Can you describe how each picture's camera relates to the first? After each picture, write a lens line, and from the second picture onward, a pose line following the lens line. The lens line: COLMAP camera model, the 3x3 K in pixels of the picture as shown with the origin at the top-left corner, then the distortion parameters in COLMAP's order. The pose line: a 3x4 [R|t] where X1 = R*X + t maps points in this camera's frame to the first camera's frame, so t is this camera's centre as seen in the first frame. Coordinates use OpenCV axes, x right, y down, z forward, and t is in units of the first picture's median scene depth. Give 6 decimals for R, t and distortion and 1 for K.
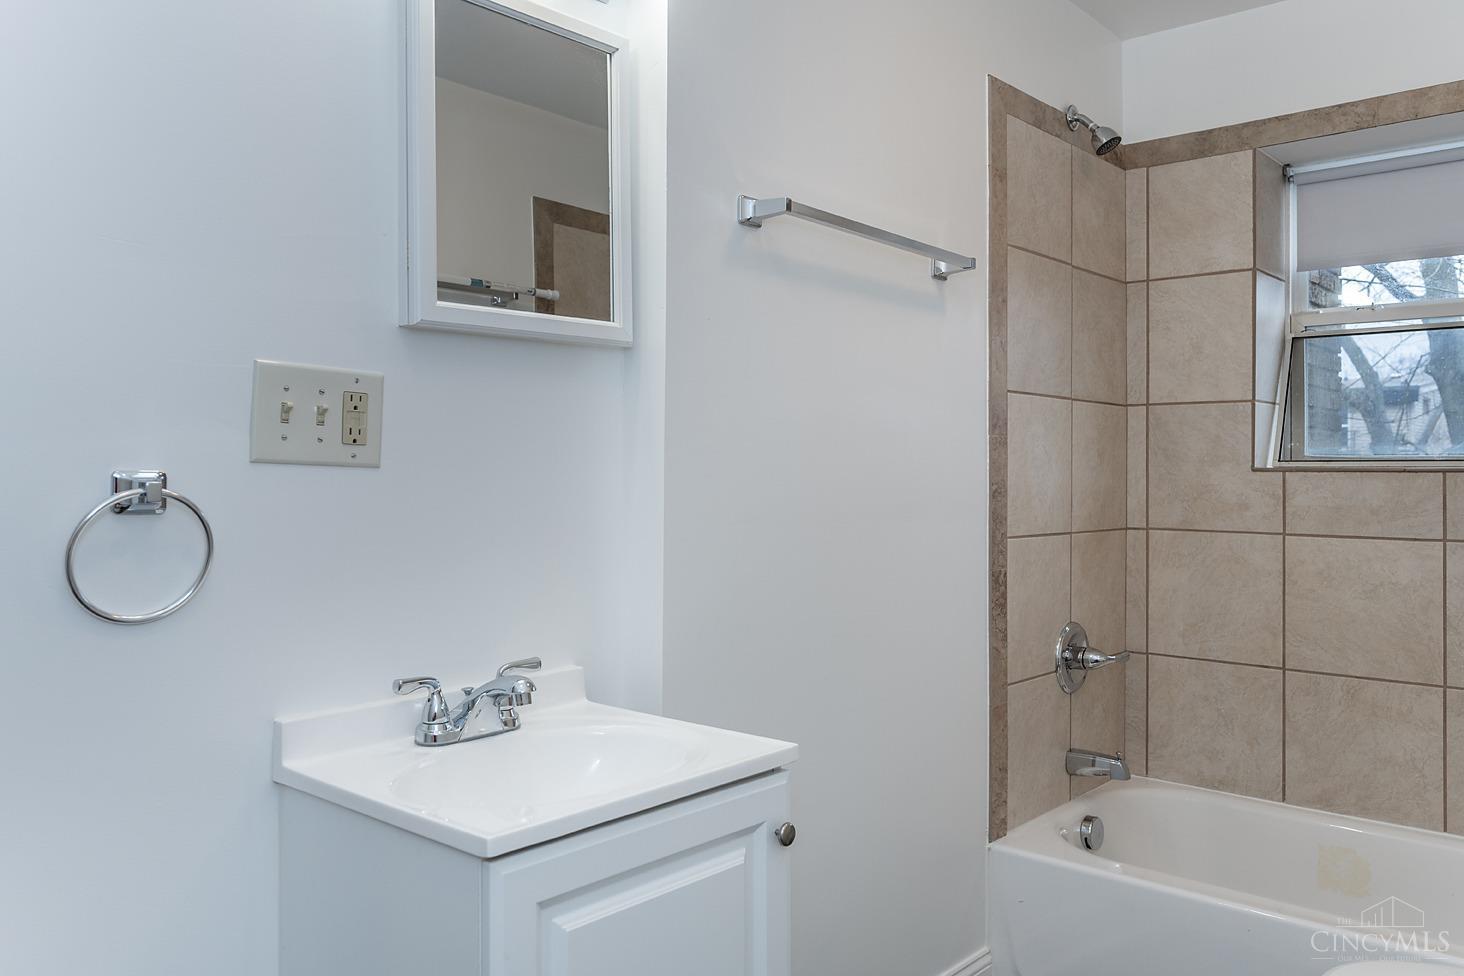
lens RADIAL K [[1135.2, 0, 730.6], [0, 1135.2, 473.9], [0, 0, 1]] dist [0.002822, 0.003450]
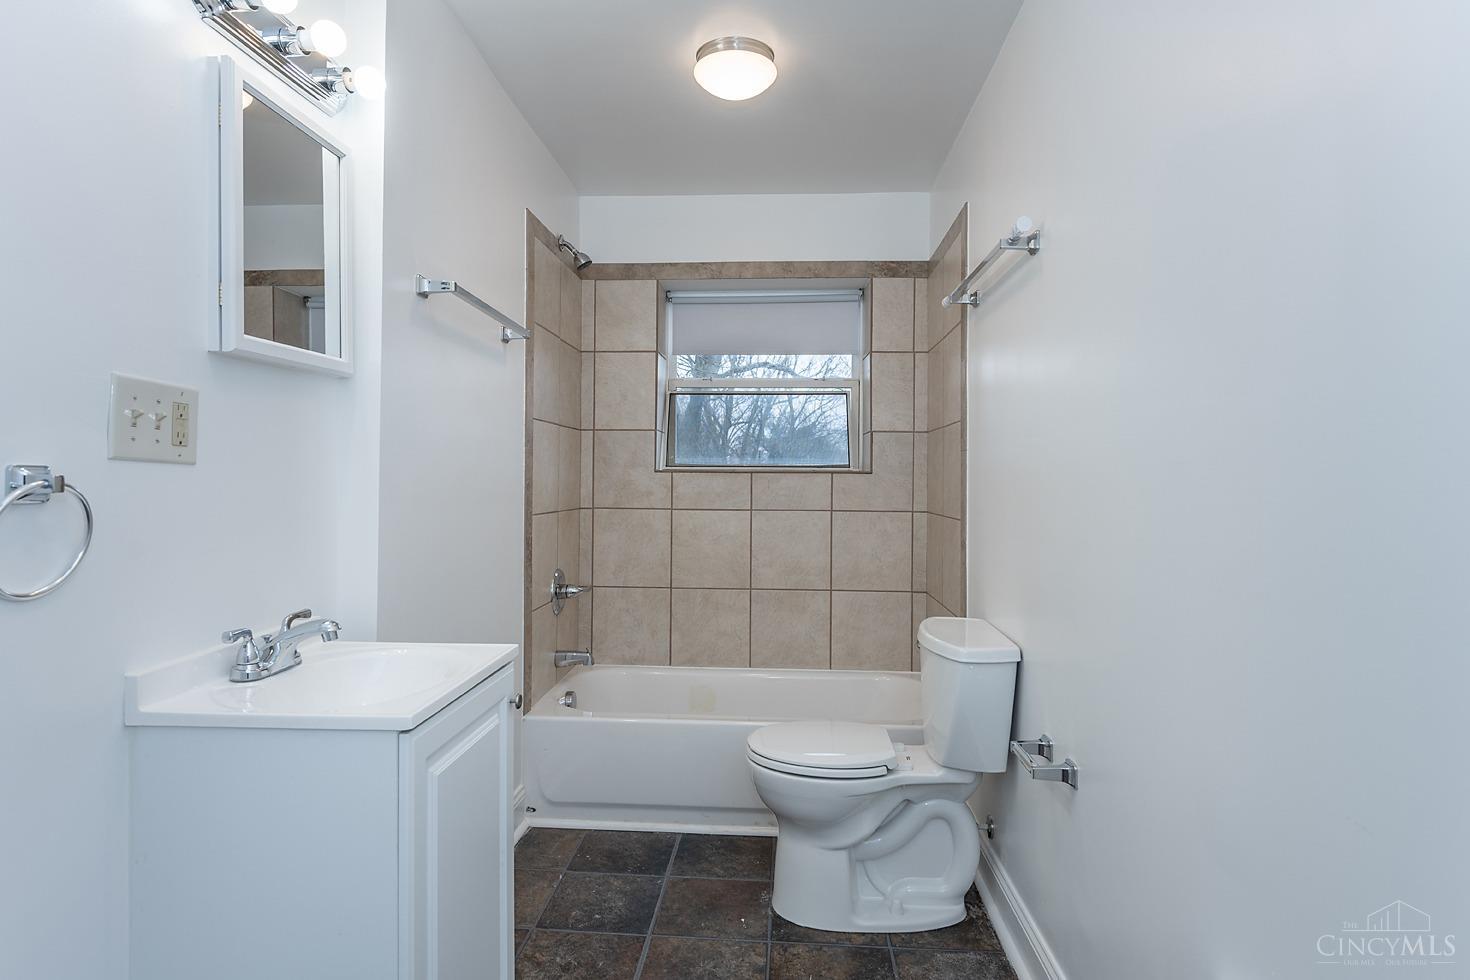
lens RADIAL K [[833.5, 0, 735.0], [0, 833.5, 490.0], [0, 0, 1]] dist [0.001274, -0.000254]
pose [[0.785716, -0.009425, 0.618516, -0.225281], [-0.001490, 0.999852, 0.017130, 0.003116], [-0.618586, -0.014381, 0.785586, -0.043822]]
